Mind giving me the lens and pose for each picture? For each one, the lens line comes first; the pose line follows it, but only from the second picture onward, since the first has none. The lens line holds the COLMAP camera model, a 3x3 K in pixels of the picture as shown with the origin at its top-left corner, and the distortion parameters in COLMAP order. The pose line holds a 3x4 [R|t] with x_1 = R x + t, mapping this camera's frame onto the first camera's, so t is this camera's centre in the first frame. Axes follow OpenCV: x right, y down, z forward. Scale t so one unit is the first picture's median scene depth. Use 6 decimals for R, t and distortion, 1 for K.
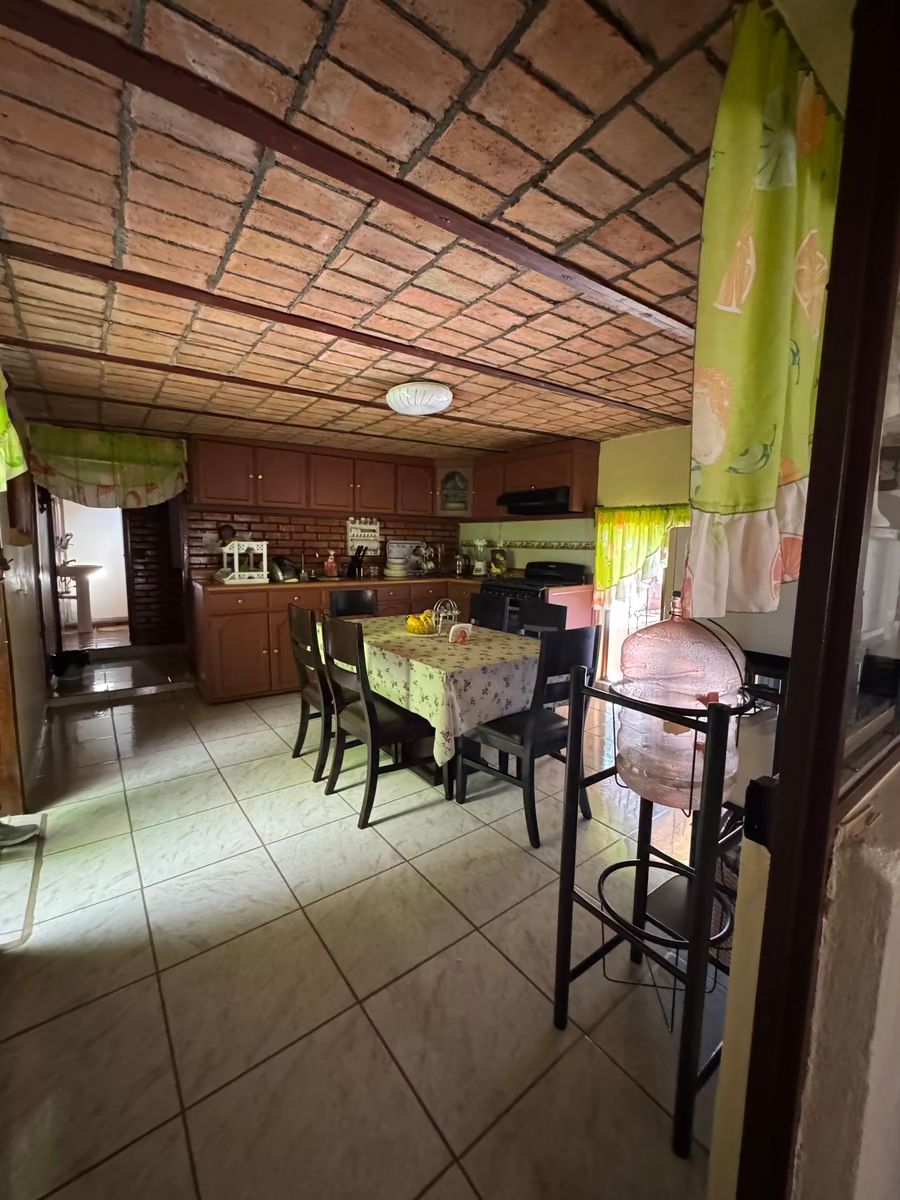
lens RADIAL K [[479.7, 0, 444.6], [0, 479.7, 599.7], [0, 0, 1]] dist [-0.003638, 0.000233]
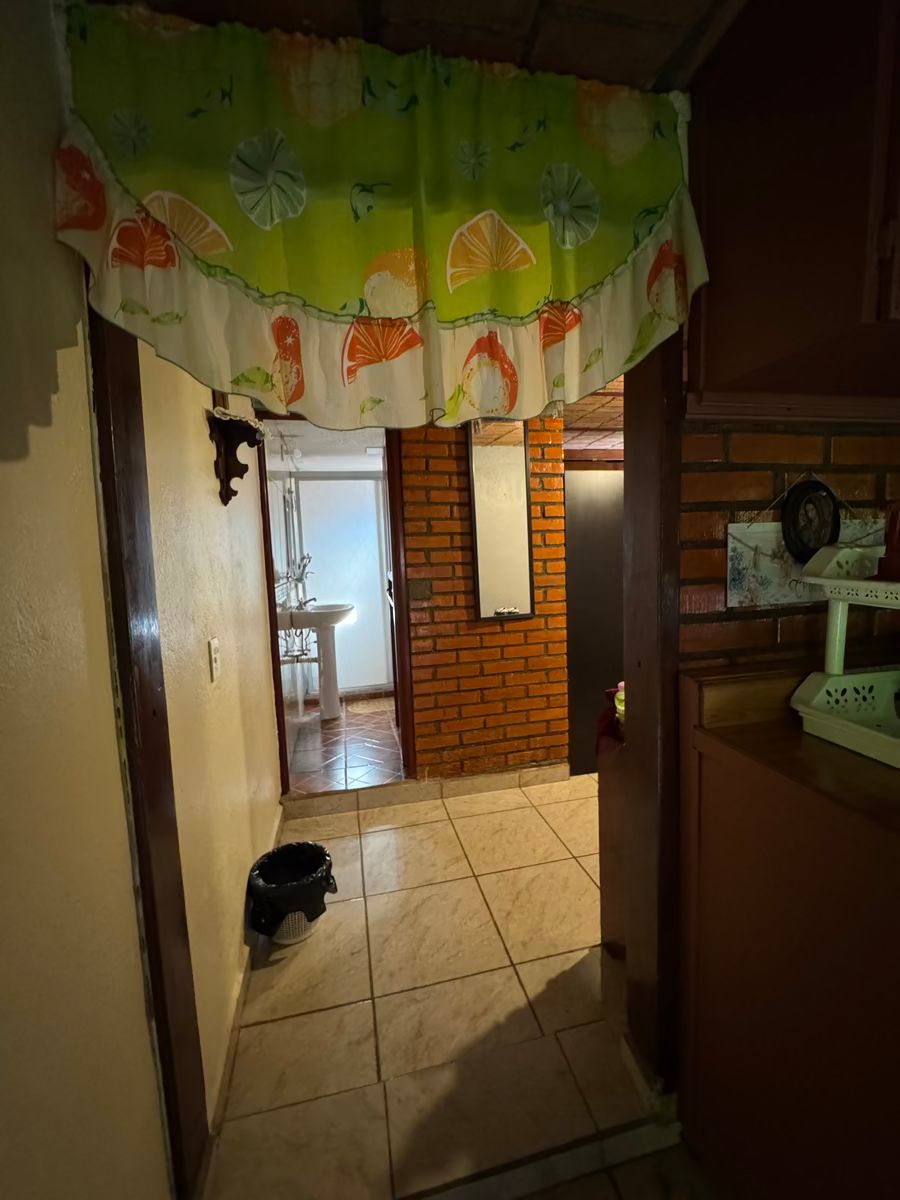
lens RADIAL K [[479.7, 0, 448.4], [0, 479.7, 597.7], [0, 0, 1]] dist [-0.003638, 0.000233]
pose [[0.916356, -0.022251, -0.399747, -0.421443], [0.016000, 0.999692, -0.018968, -0.078038], [0.400046, 0.010985, 0.916429, 0.574411]]
